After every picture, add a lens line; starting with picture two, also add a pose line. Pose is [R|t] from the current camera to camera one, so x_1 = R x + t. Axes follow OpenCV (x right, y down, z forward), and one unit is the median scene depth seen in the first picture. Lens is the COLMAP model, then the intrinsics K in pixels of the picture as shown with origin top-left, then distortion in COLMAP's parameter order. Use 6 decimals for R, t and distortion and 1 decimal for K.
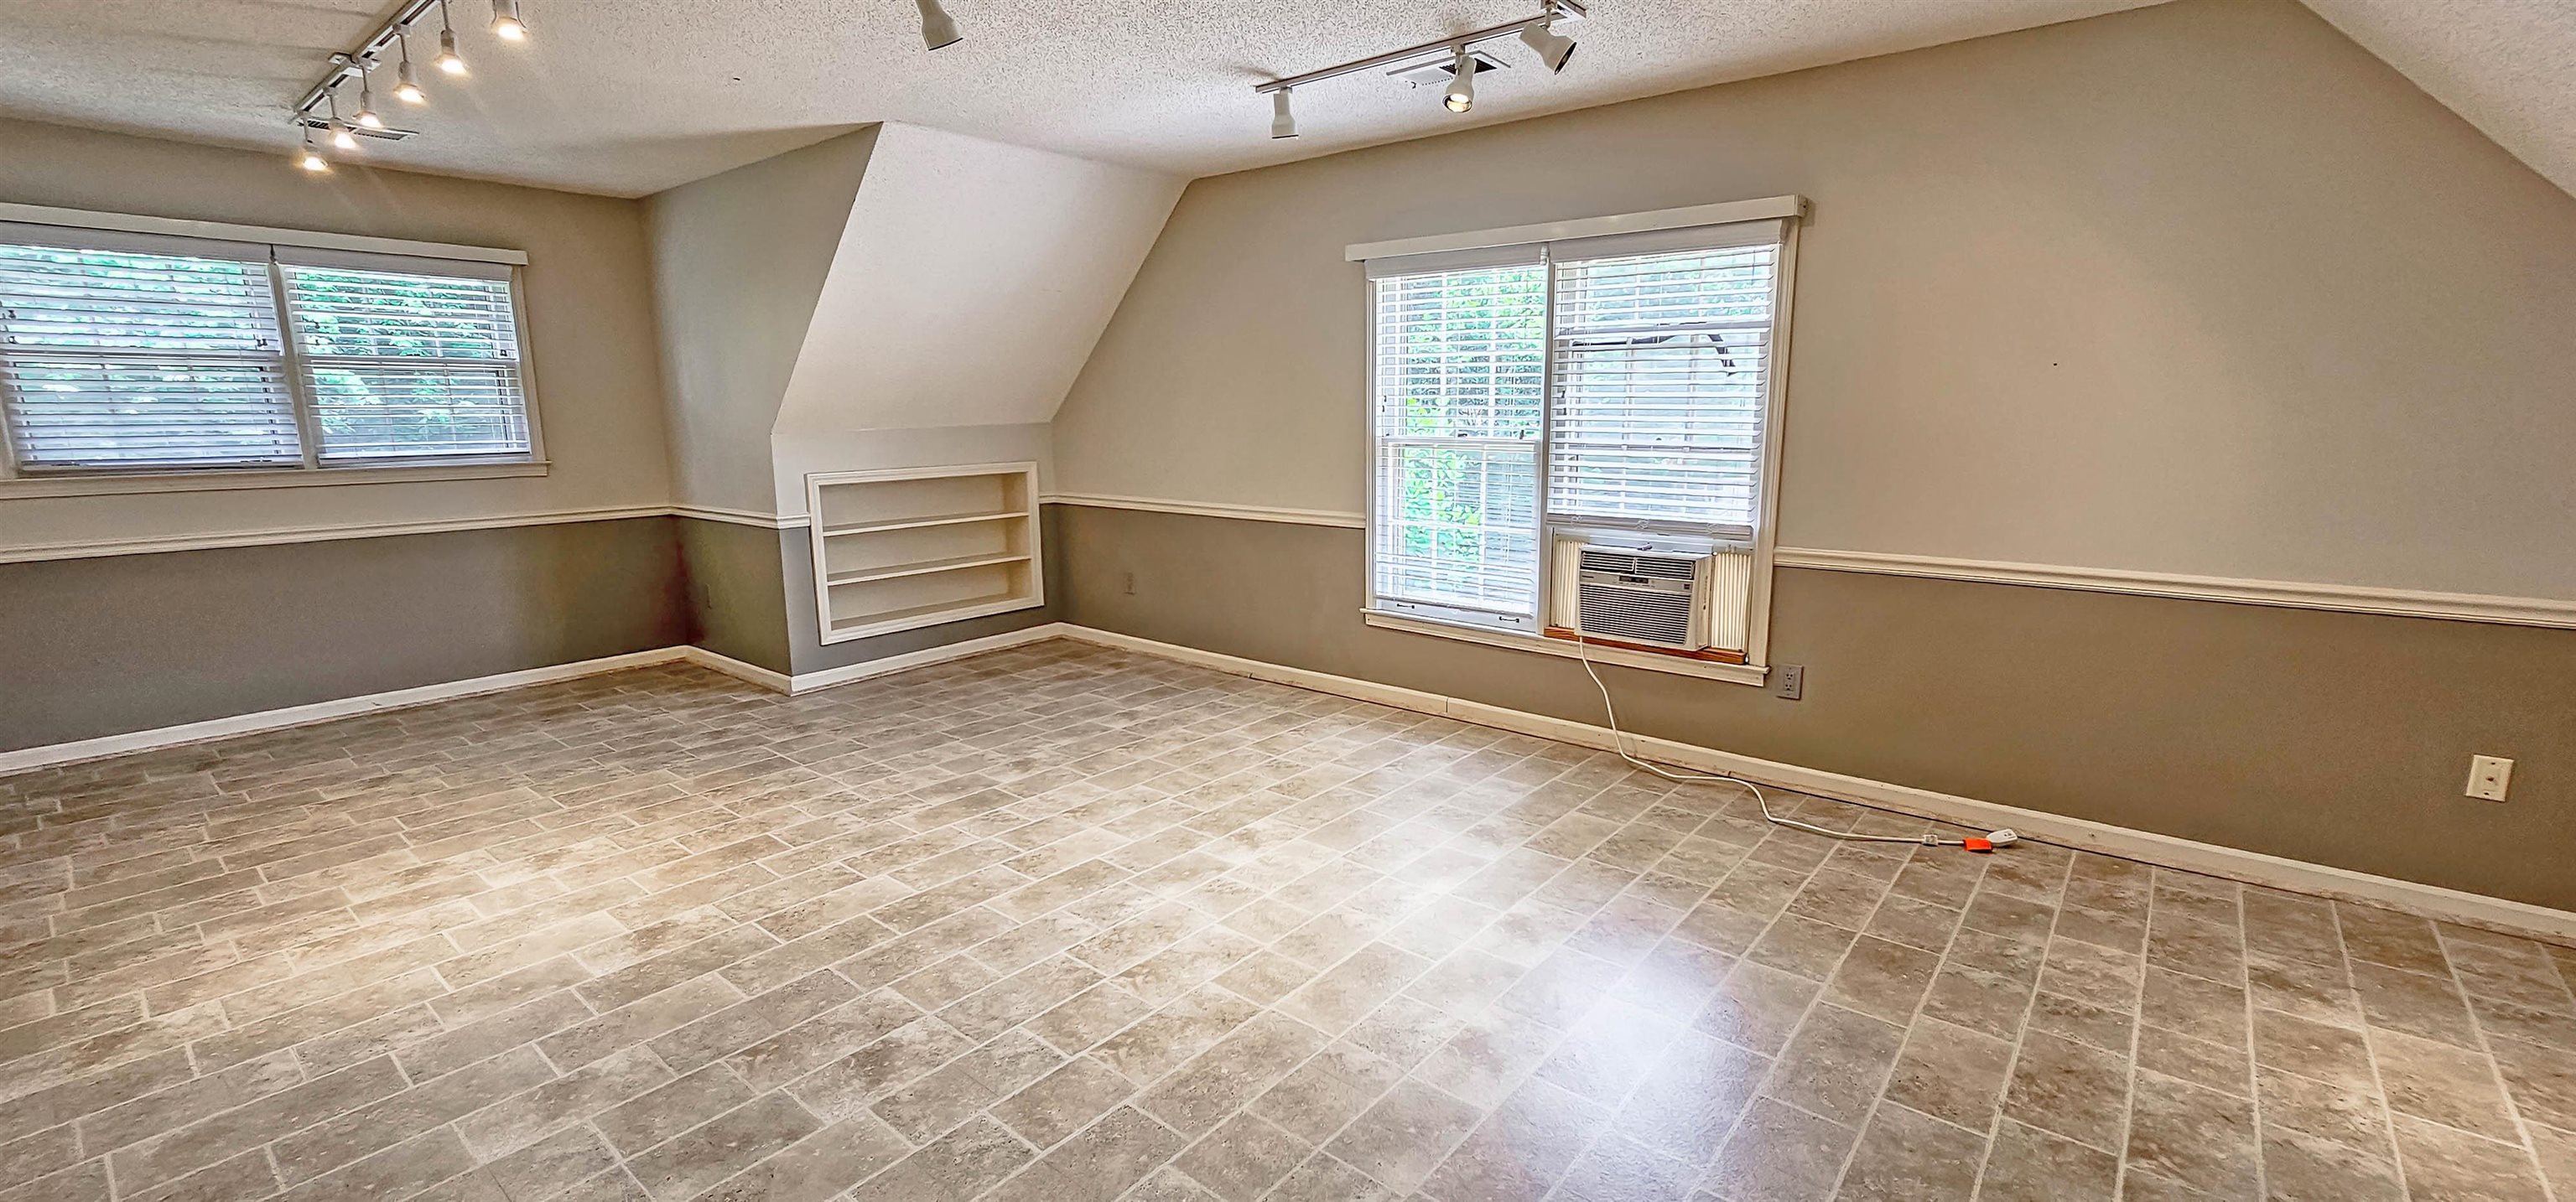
lens RADIAL K [[1056.6, 0, 1303.4], [0, 1056.6, 594.8], [0, 0, 1]] dist [-0.002697, 0.000345]
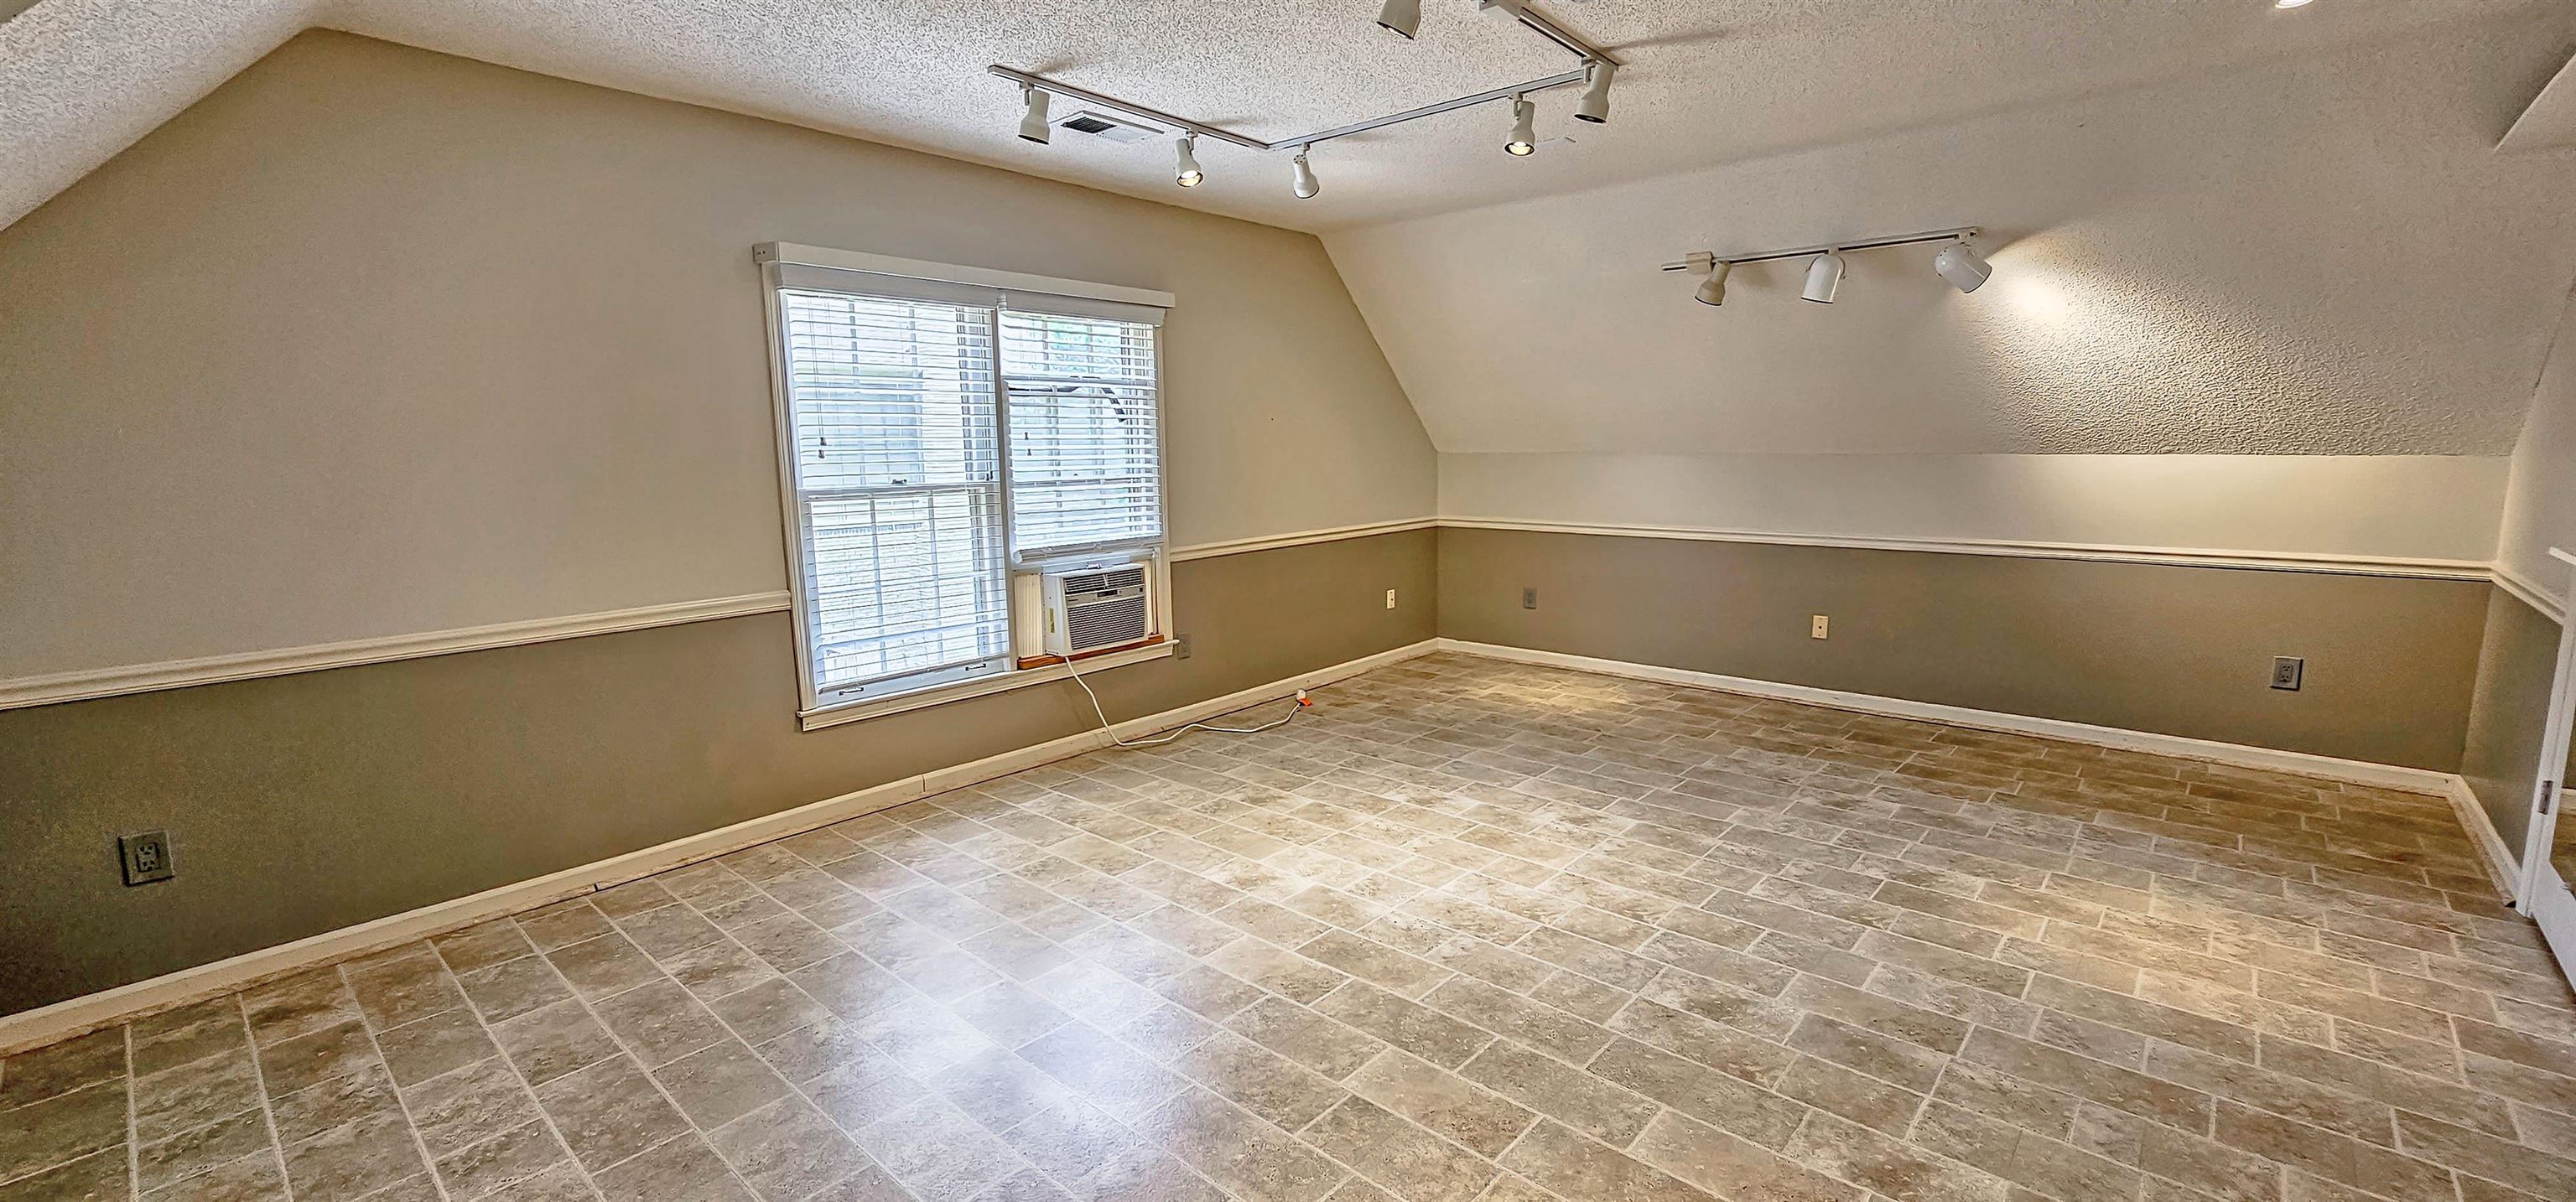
lens RADIAL K [[1056.6, 0, 1281.5], [0, 1056.6, 589.3], [0, 0, 1]] dist [-0.002697, 0.000345]
pose [[0.059253, -0.135114, 0.989057, -0.860652], [0.193096, 0.973636, 0.121439, -0.127788], [-0.979389, 0.183788, 0.083781, 0.739824]]
